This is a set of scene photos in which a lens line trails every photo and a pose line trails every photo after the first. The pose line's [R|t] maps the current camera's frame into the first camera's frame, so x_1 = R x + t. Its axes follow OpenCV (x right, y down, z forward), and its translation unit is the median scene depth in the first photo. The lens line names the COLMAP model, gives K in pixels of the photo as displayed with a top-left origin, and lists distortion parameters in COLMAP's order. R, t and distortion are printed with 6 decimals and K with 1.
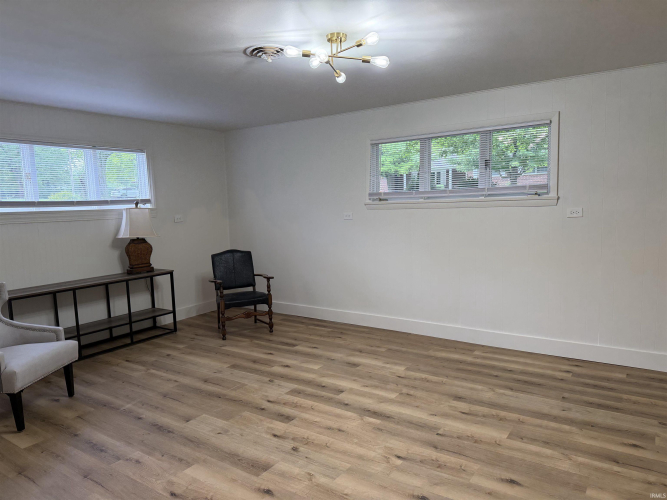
lens RADIAL K [[466.9, 0, 332.4], [0, 466.9, 250.5], [0, 0, 1]] dist [0.053023, -0.069763]
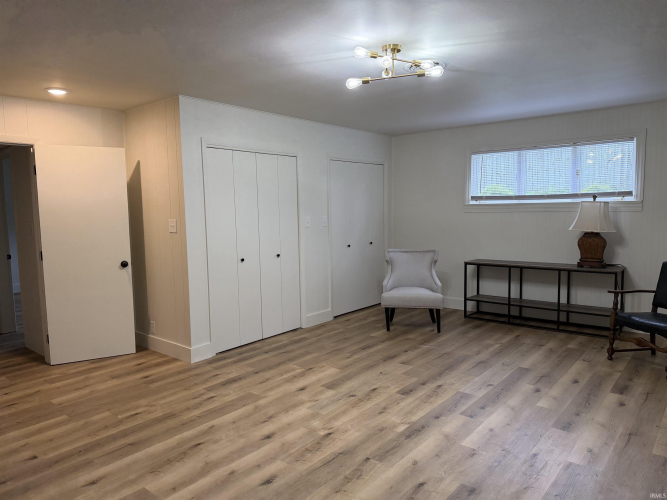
lens RADIAL K [[466.9, 0, 331.7], [0, 466.9, 248.8], [0, 0, 1]] dist [0.053023, -0.069763]
pose [[-0.095471, 0.122533, -0.987862, 0.769765], [-0.082473, 0.988009, 0.130522, -0.093578], [0.992010, 0.093933, -0.084221, 0.680317]]
